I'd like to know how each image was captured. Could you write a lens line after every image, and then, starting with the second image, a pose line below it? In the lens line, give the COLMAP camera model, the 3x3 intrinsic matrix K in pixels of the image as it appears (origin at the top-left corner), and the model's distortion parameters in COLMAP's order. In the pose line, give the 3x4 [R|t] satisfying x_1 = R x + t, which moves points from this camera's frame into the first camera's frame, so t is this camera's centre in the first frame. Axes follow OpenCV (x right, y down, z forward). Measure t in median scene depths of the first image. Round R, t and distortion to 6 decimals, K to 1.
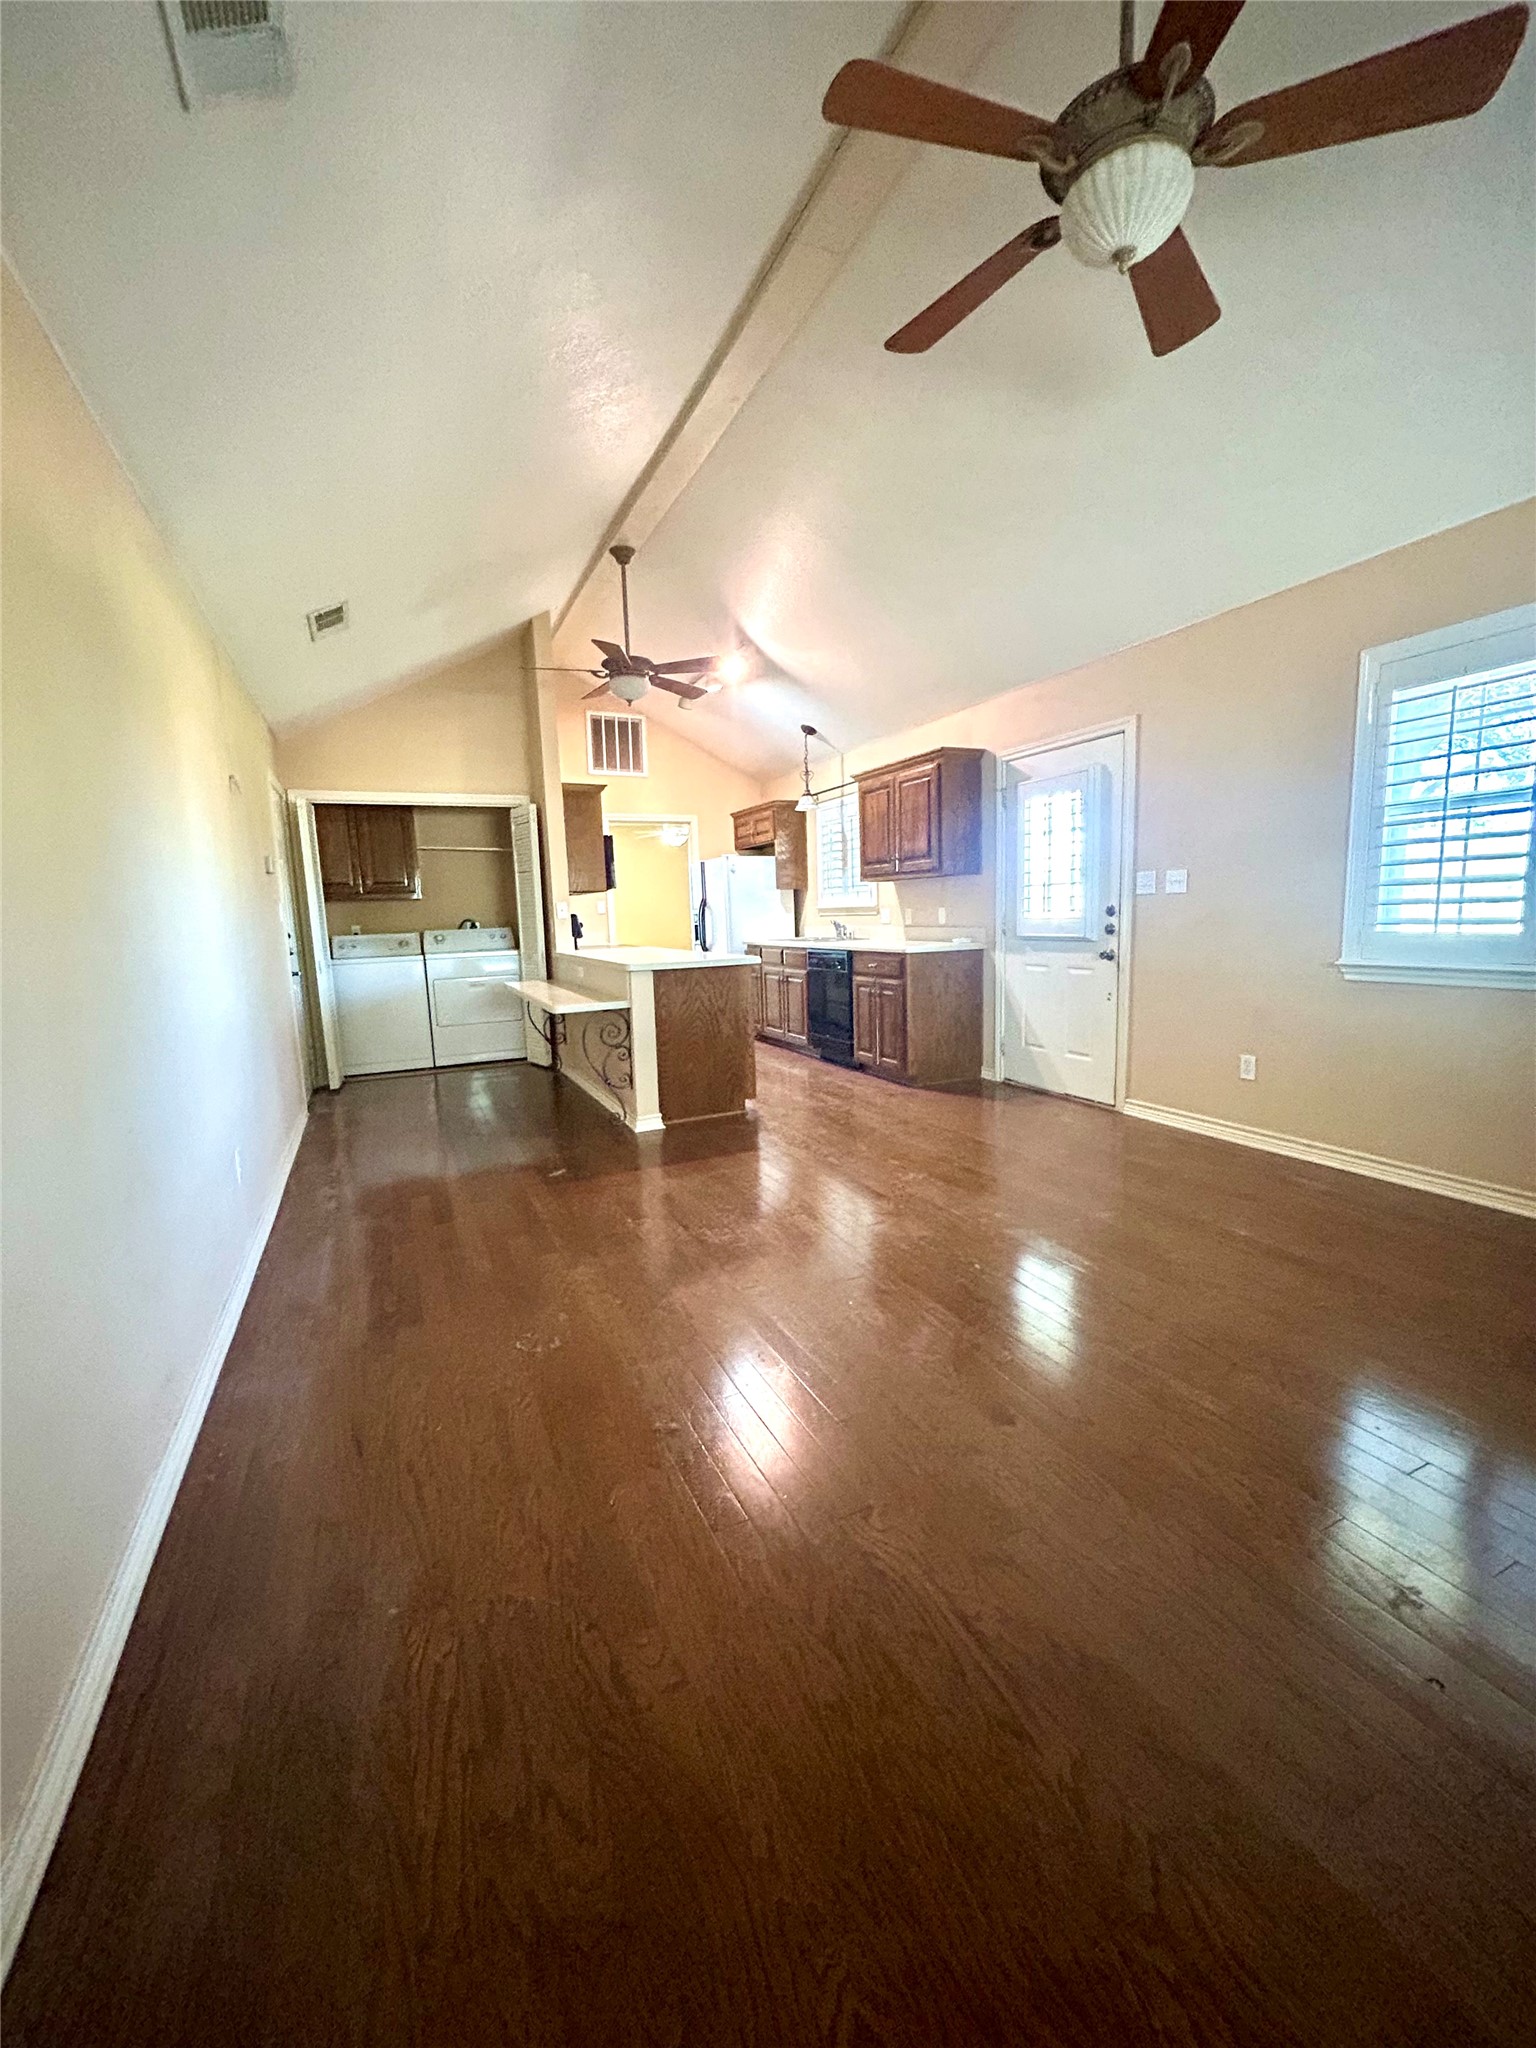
lens RADIAL K [[763.0, 0, 768.0], [0, 763.0, 1024.0], [0, 0, 1]] dist [-0.002332, -0.000104]
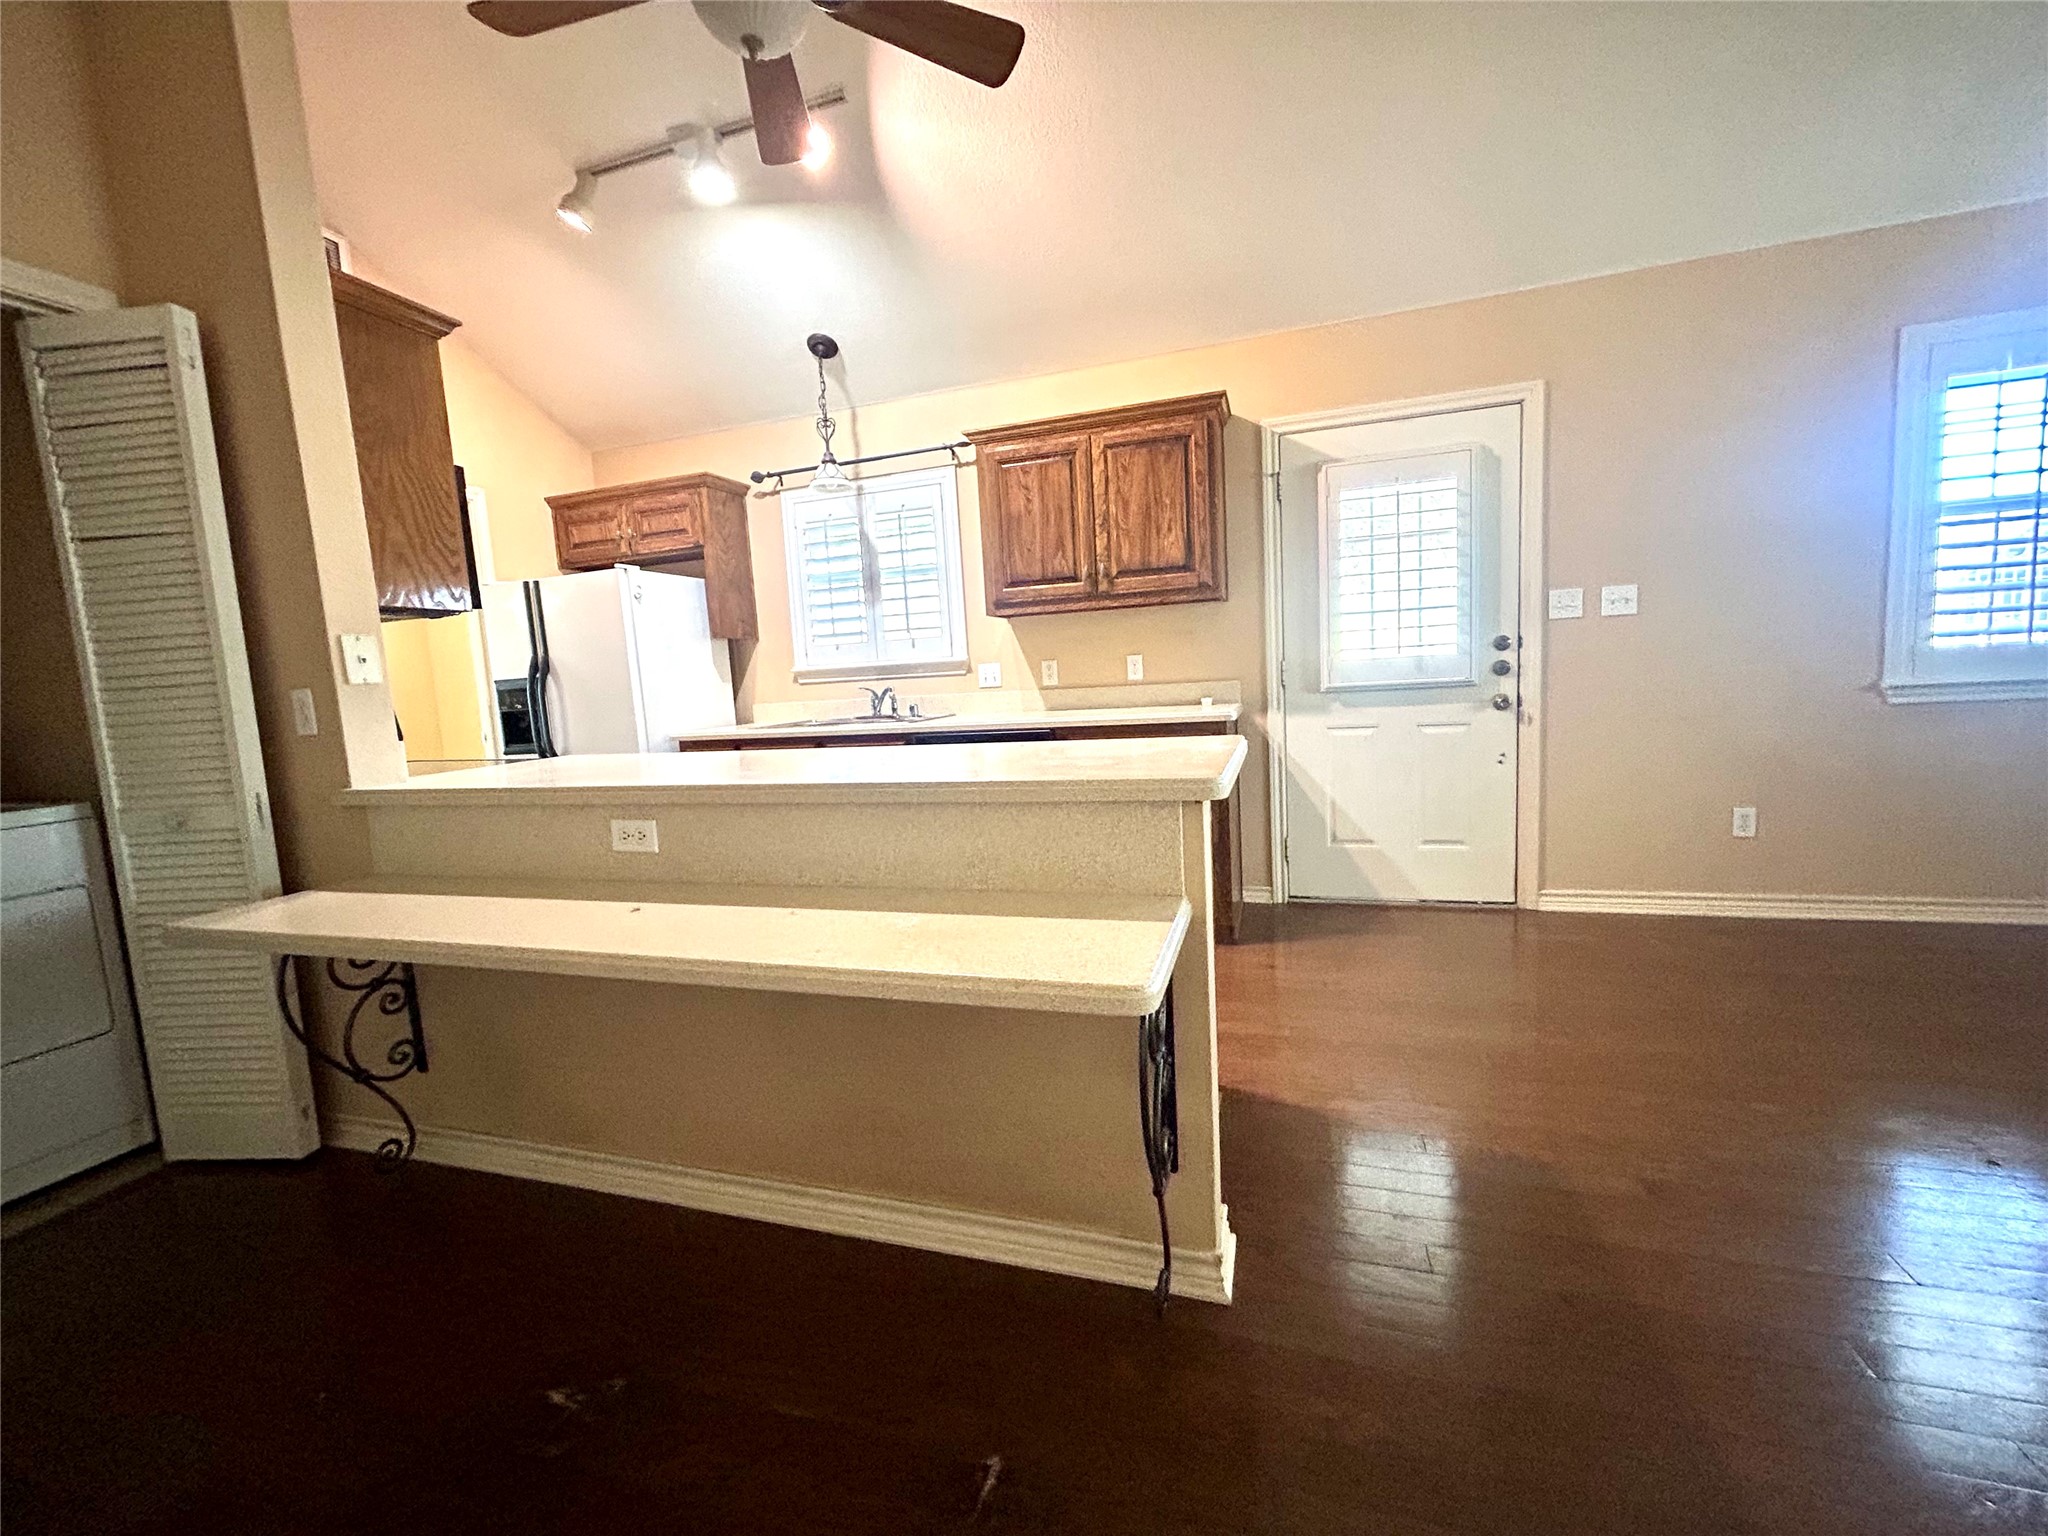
lens RADIAL K [[763.0, 0, 1036.2], [0, 763.0, 745.8], [0, 0, 1]] dist [-0.002332, -0.000104]
pose [[0.684852, -0.090032, 0.723099, -0.385498], [0.146314, 0.989118, -0.015422, -0.099917], [-0.713842, 0.116361, 0.690572, 0.787050]]
